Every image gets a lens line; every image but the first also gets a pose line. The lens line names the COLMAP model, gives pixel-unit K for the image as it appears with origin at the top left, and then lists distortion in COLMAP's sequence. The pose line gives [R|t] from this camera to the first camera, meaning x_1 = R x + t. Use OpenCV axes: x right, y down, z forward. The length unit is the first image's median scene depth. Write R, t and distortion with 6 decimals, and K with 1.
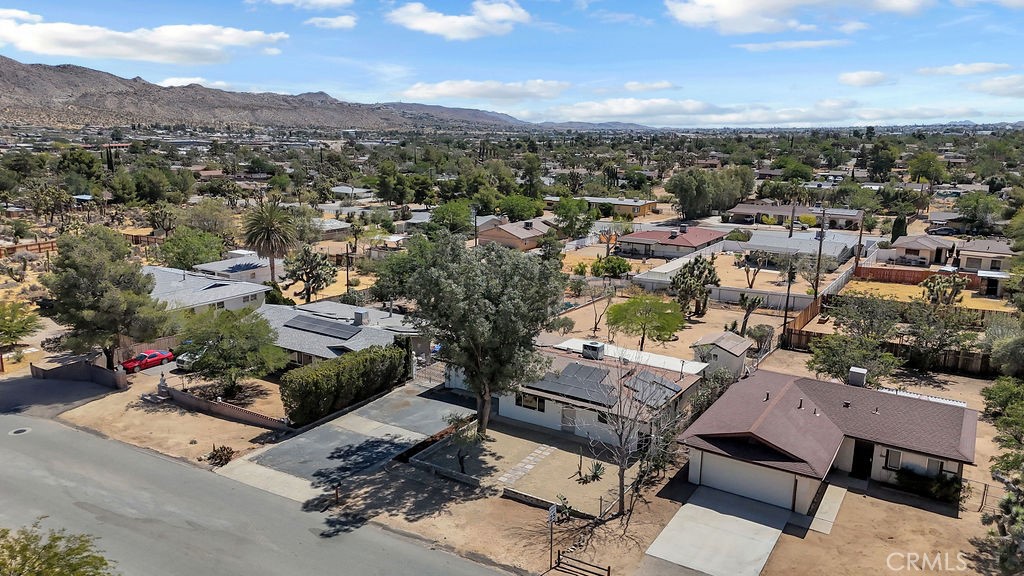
lens RADIAL K [[748.6, 0, 512.0], [0, 748.6, 288.0], [0, 0, 1]] dist [0.082459, -0.087910]
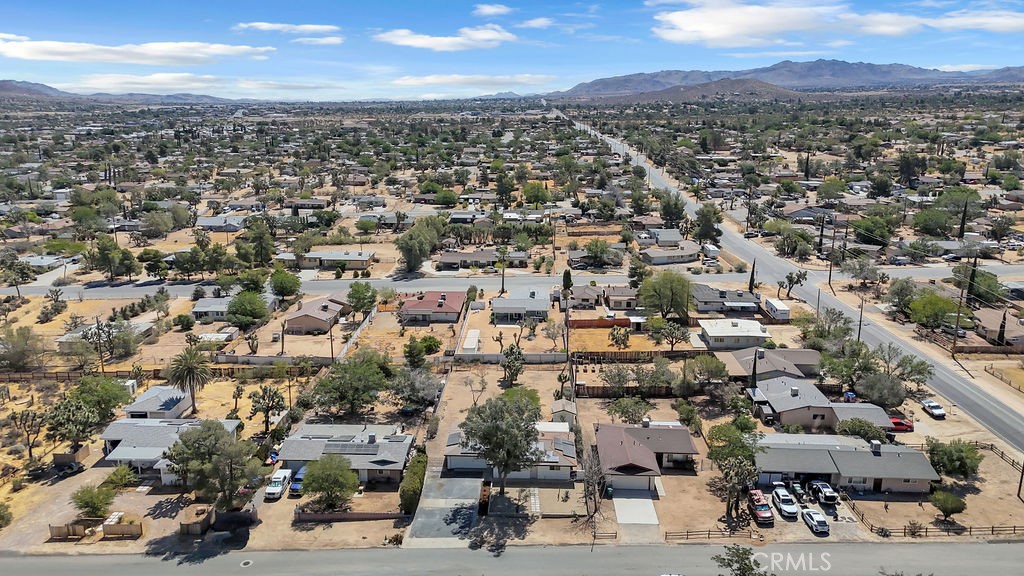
lens RADIAL K [[748.6, 0, 512.0], [0, 748.6, 288.0], [0, 0, 1]] dist [0.082459, -0.087910]
pose [[0.862228, -0.137808, 0.487413, -0.846904], [0.119291, 0.990458, 0.069012, -0.439195], [-0.492272, -0.001360, 0.870440, -0.703324]]
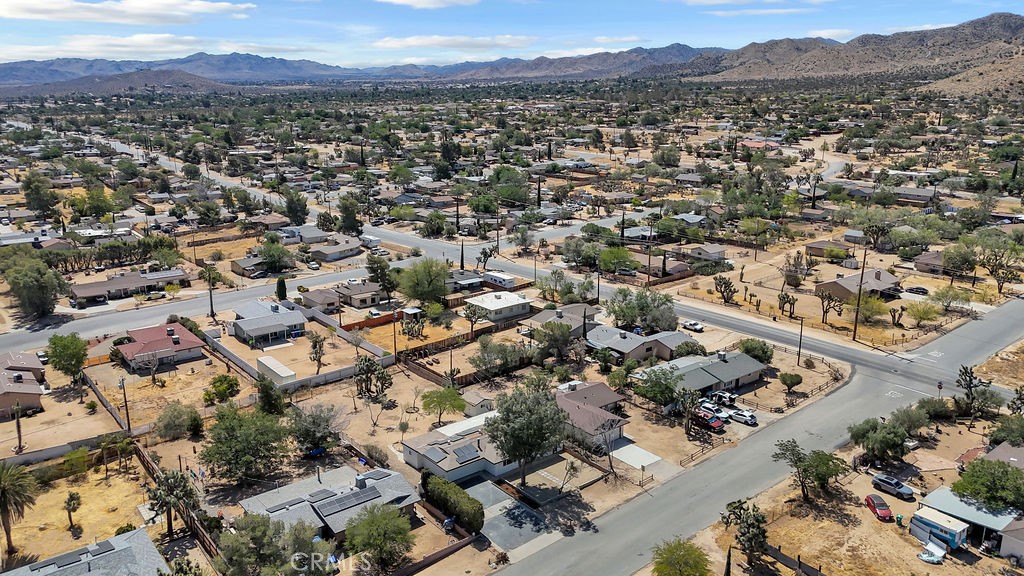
lens RADIAL K [[748.6, 0, 512.0], [0, 748.6, 288.0], [0, 0, 1]] dist [0.082459, -0.087910]
pose [[0.320088, -0.255767, 0.912210, -1.620722], [0.208253, 0.958313, 0.195619, -0.653566], [-0.924215, 0.127355, 0.360009, 0.207454]]
